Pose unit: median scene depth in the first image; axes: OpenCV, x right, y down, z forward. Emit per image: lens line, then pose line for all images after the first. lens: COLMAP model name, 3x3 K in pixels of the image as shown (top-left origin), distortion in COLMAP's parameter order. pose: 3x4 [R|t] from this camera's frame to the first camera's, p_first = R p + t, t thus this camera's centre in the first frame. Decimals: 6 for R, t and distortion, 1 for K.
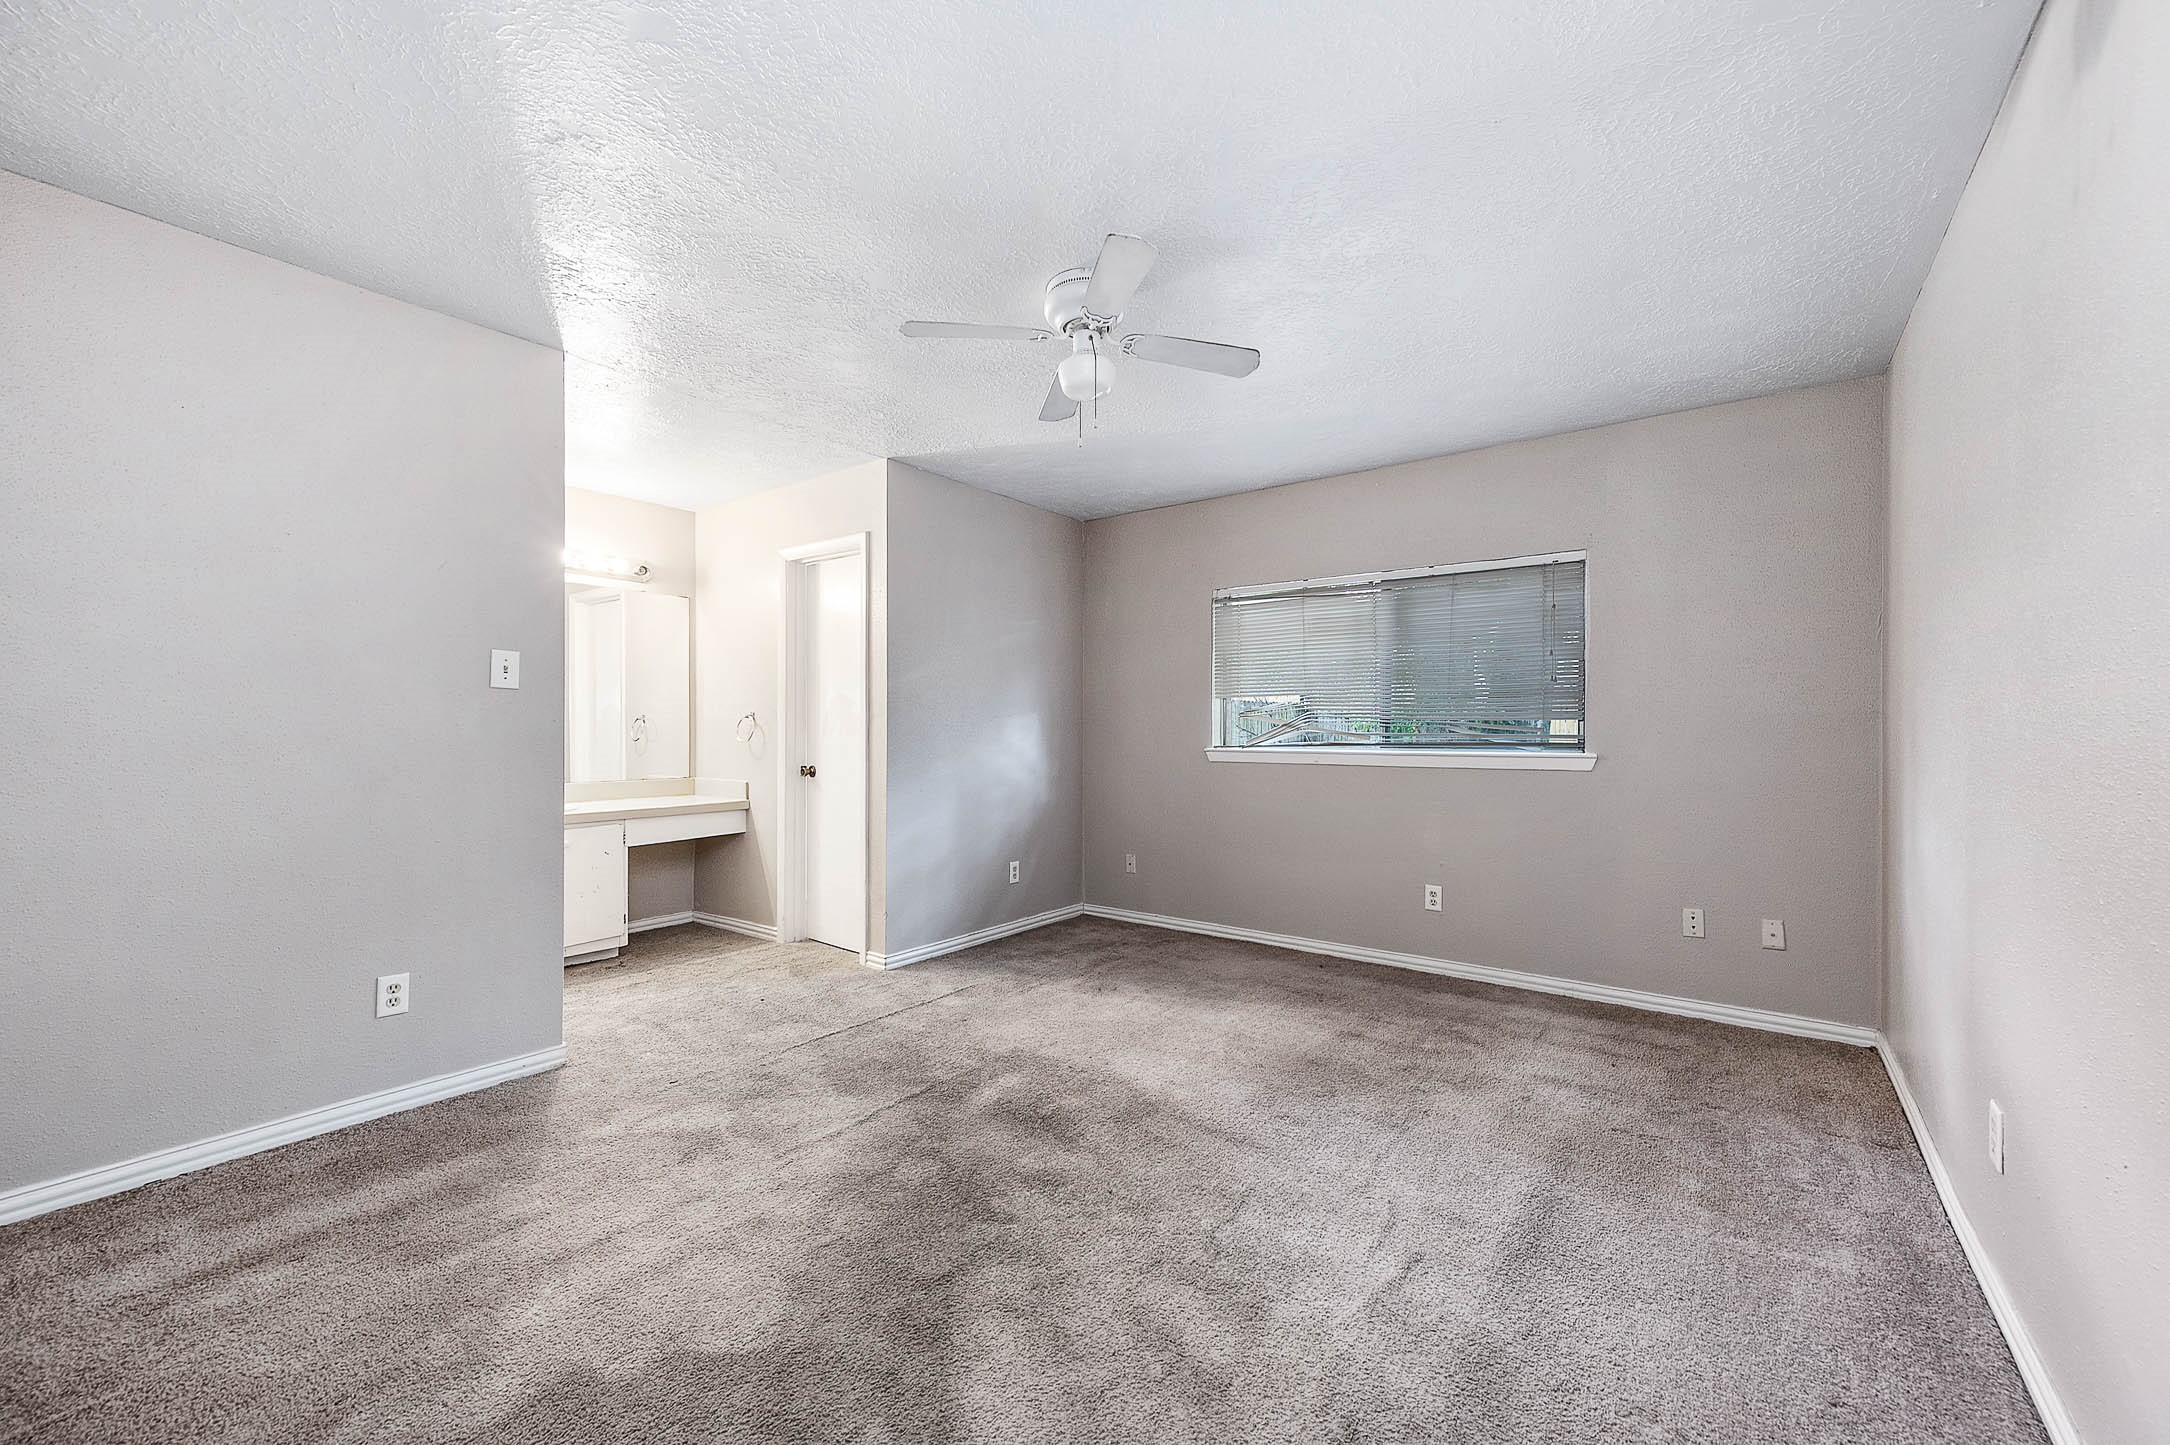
lens RADIAL K [[850.0, 0, 1081.8], [0, 850.0, 724.7], [0, 0, 1]] dist [0.008151, 0.000973]
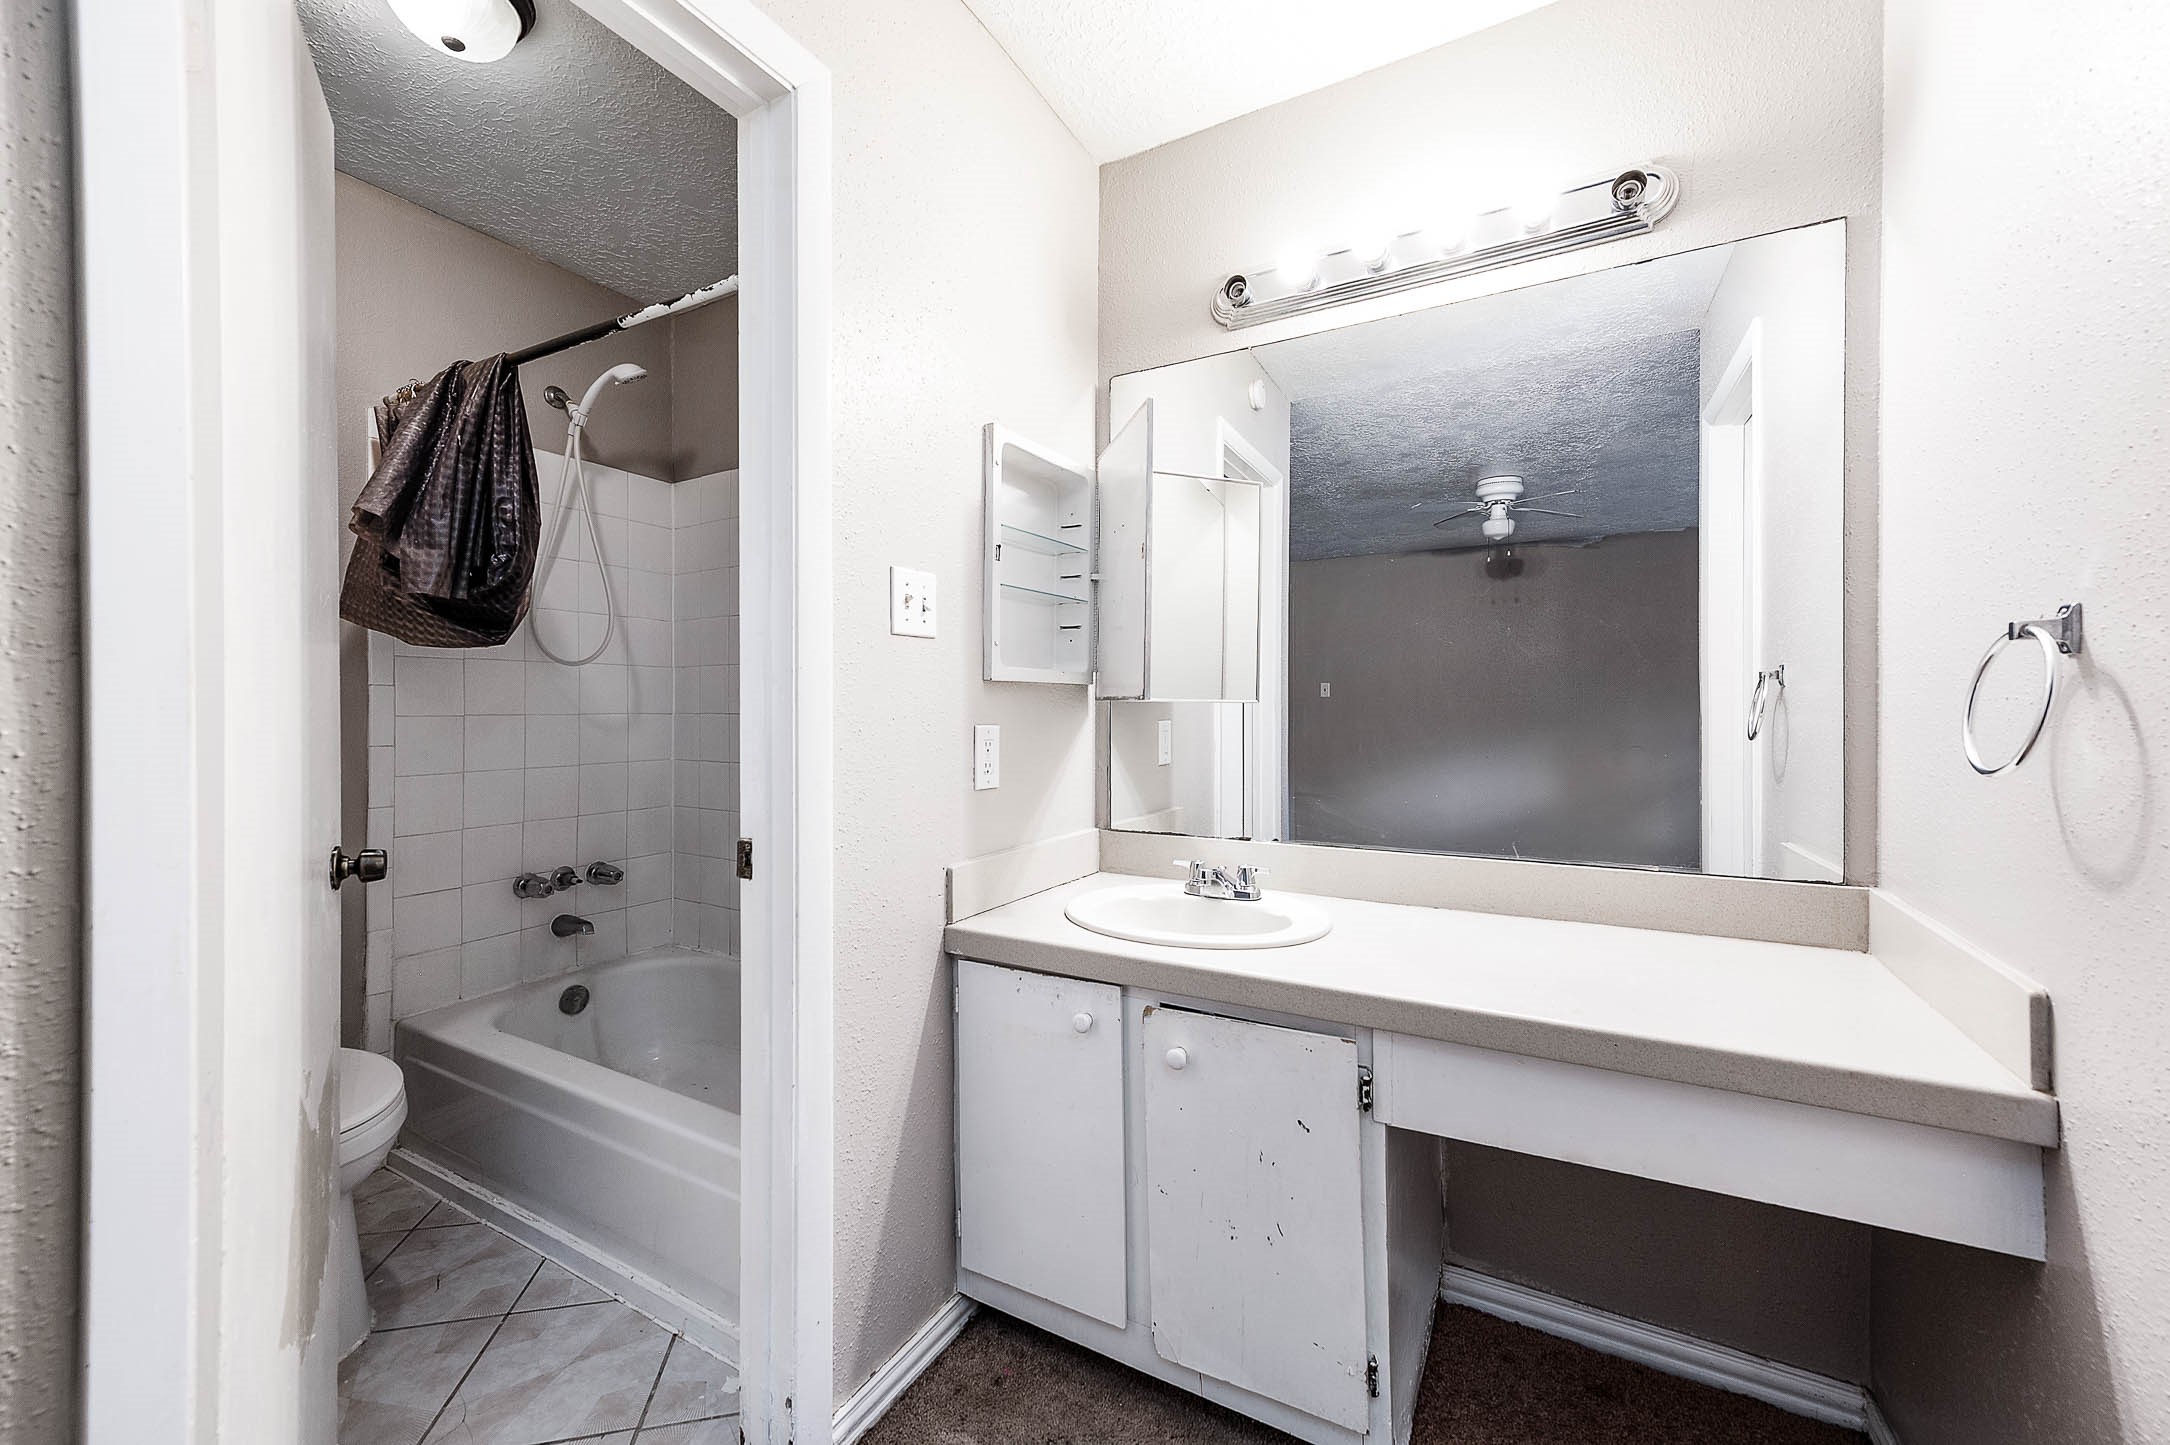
lens RADIAL K [[850.0, 0, 1079.5], [0, 850.0, 720.9], [0, 0, 1]] dist [0.008151, 0.000973]
pose [[0.131491, -0.003257, -0.991312, -0.238191], [0.002775, 0.999992, -0.002918, 0.008813], [0.991313, -0.002368, 0.131499, 0.774097]]
